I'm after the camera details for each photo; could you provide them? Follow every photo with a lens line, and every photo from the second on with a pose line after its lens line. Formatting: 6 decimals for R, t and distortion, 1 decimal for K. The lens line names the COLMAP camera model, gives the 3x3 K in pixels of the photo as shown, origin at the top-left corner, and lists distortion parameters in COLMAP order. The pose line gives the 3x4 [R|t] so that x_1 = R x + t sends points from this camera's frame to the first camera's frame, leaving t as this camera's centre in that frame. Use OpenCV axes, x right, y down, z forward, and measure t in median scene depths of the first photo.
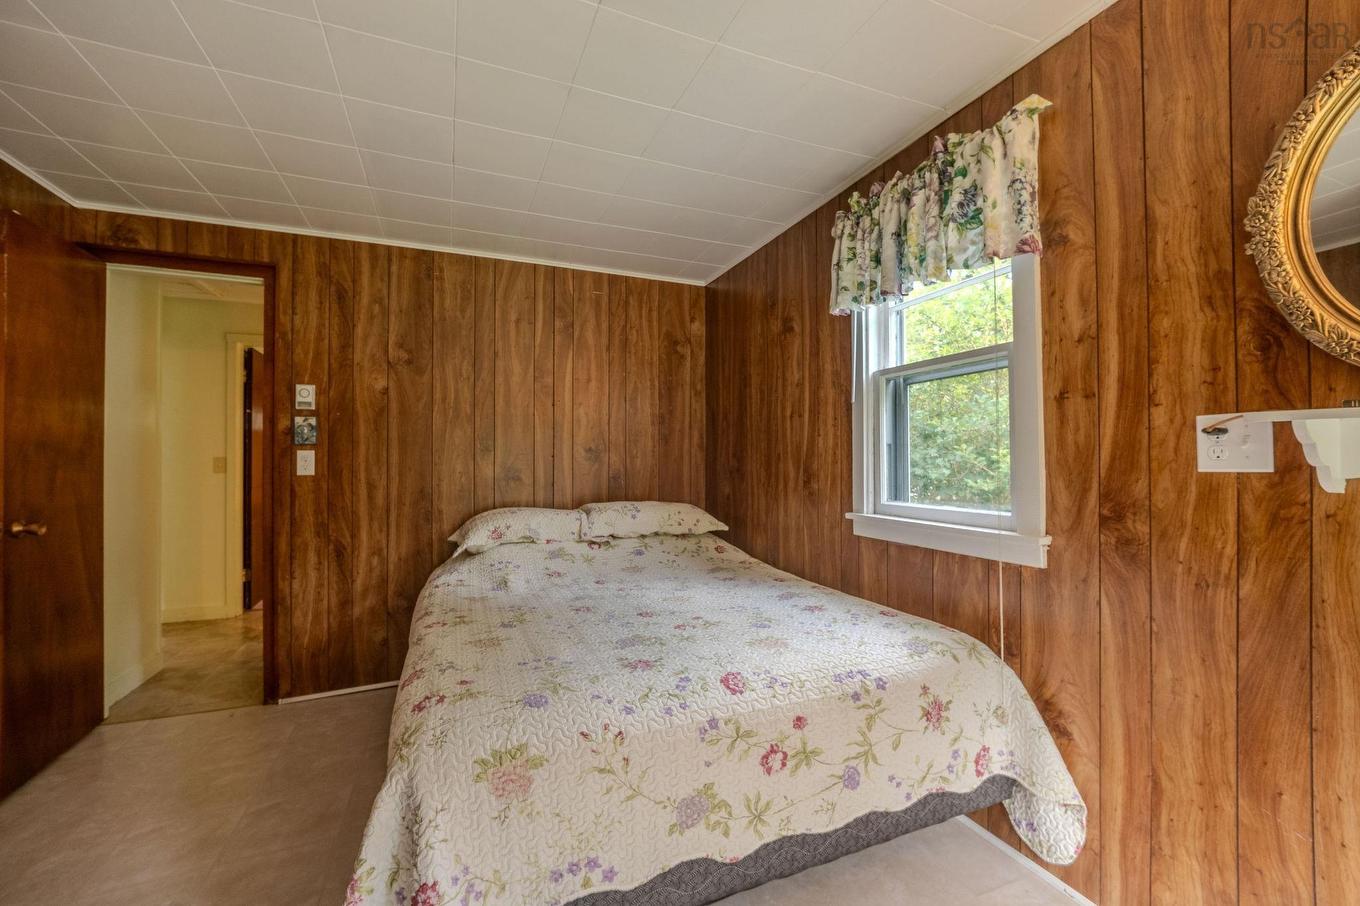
lens RADIAL K [[557.0, 0, 694.1], [0, 557.0, 458.3], [0, 0, 1]] dist [-0.016521, 0.000199]
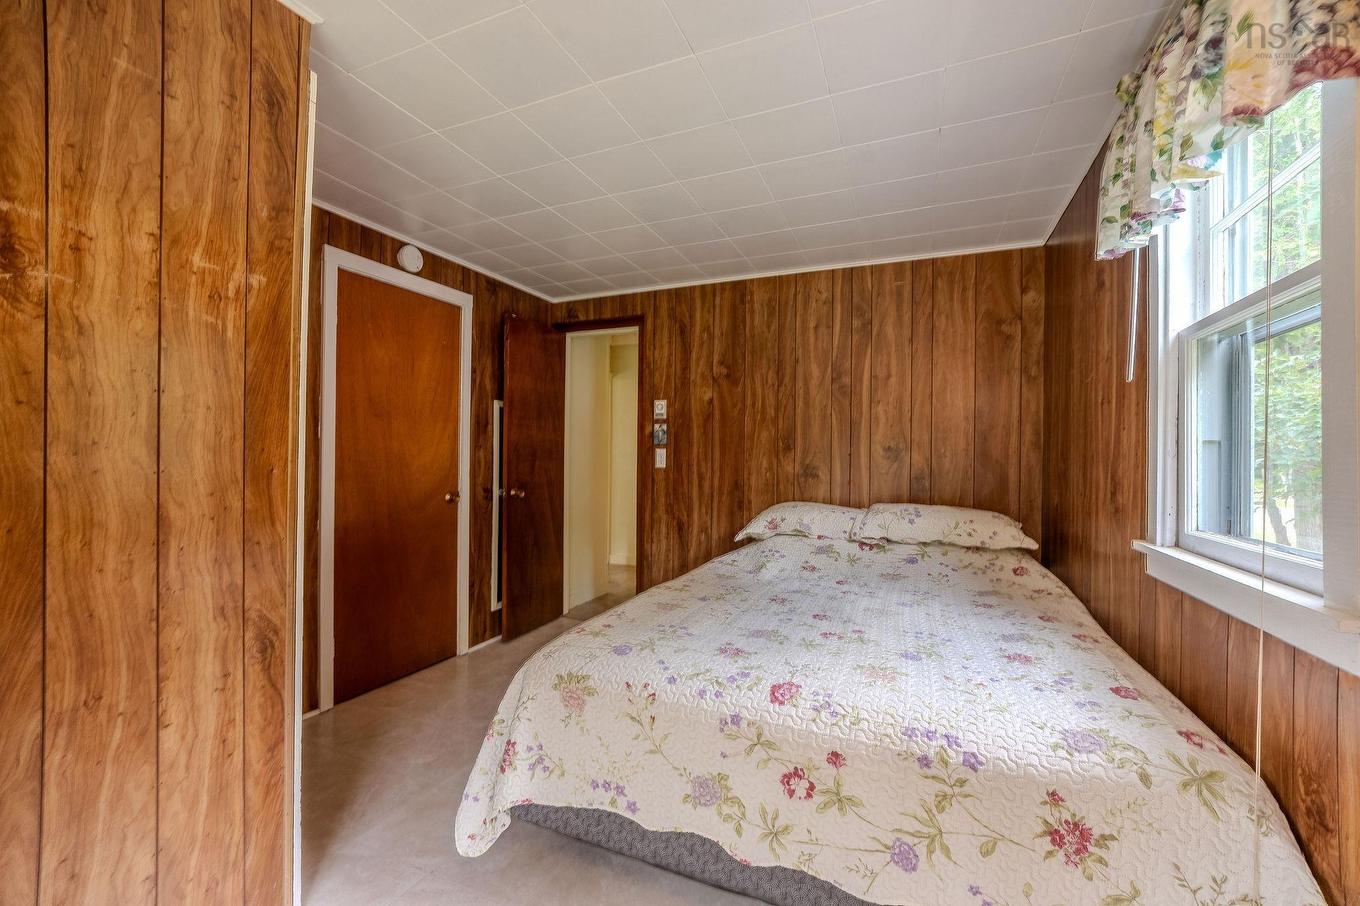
lens RADIAL K [[553.2, 0, 681.7], [0, 553.2, 456.3], [0, 0, 1]] dist [-0.026060, 0.007794]
pose [[0.690560, 0.011308, -0.723187, 0.312721], [-0.010386, 0.999930, 0.005719, -0.004586], [0.723201, 0.003562, 0.690629, 0.104162]]
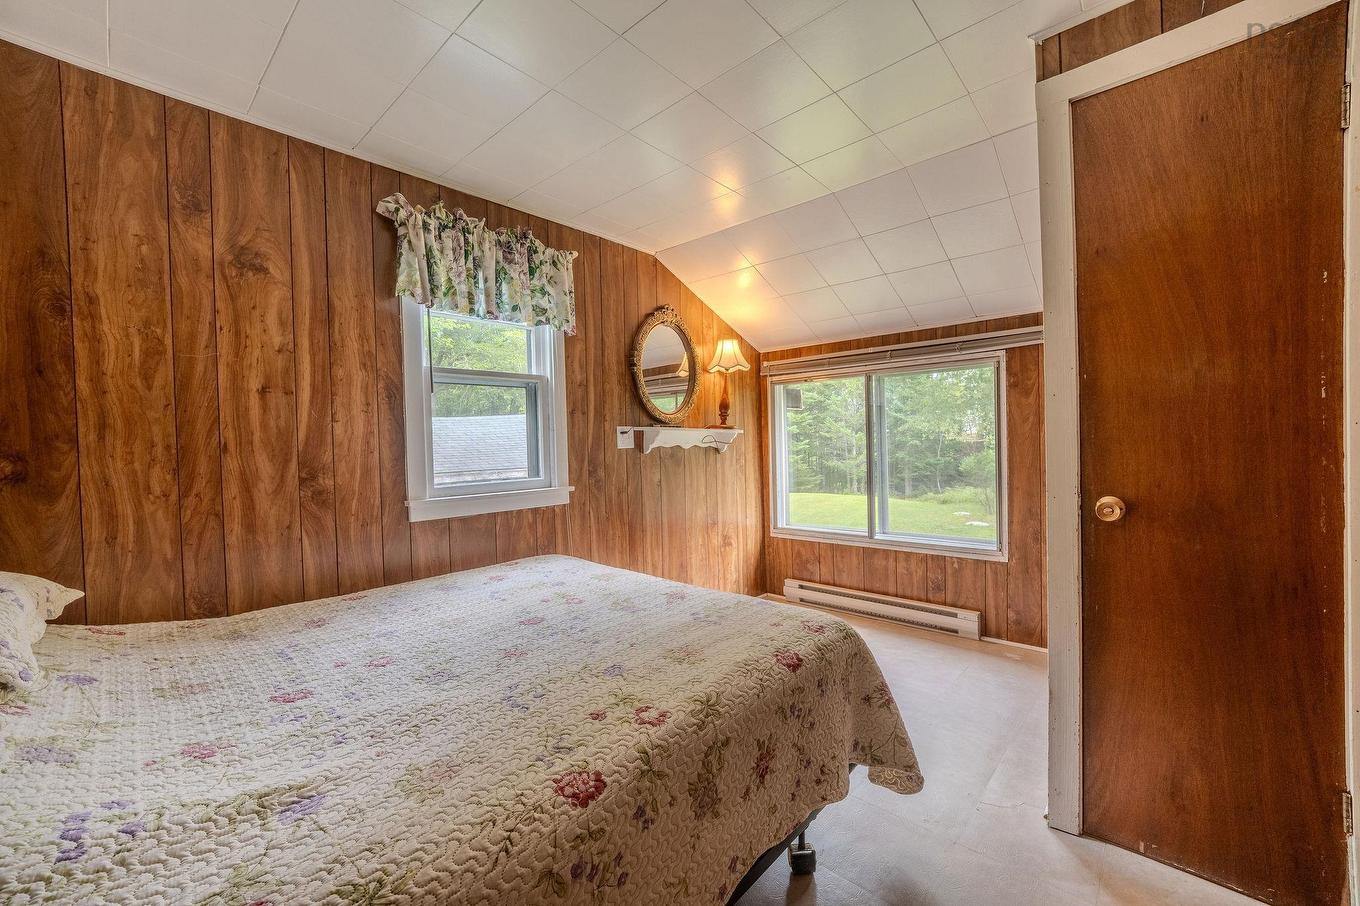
lens RADIAL K [[553.2, 0, 681.7], [0, 553.2, 456.3], [0, 0, 1]] dist [-0.026060, 0.007794]
pose [[-0.407572, -0.018765, 0.912980, -0.690914], [0.014891, 0.999519, 0.027192, -0.002399], [-0.913052, 0.024678, -0.407096, 0.794127]]
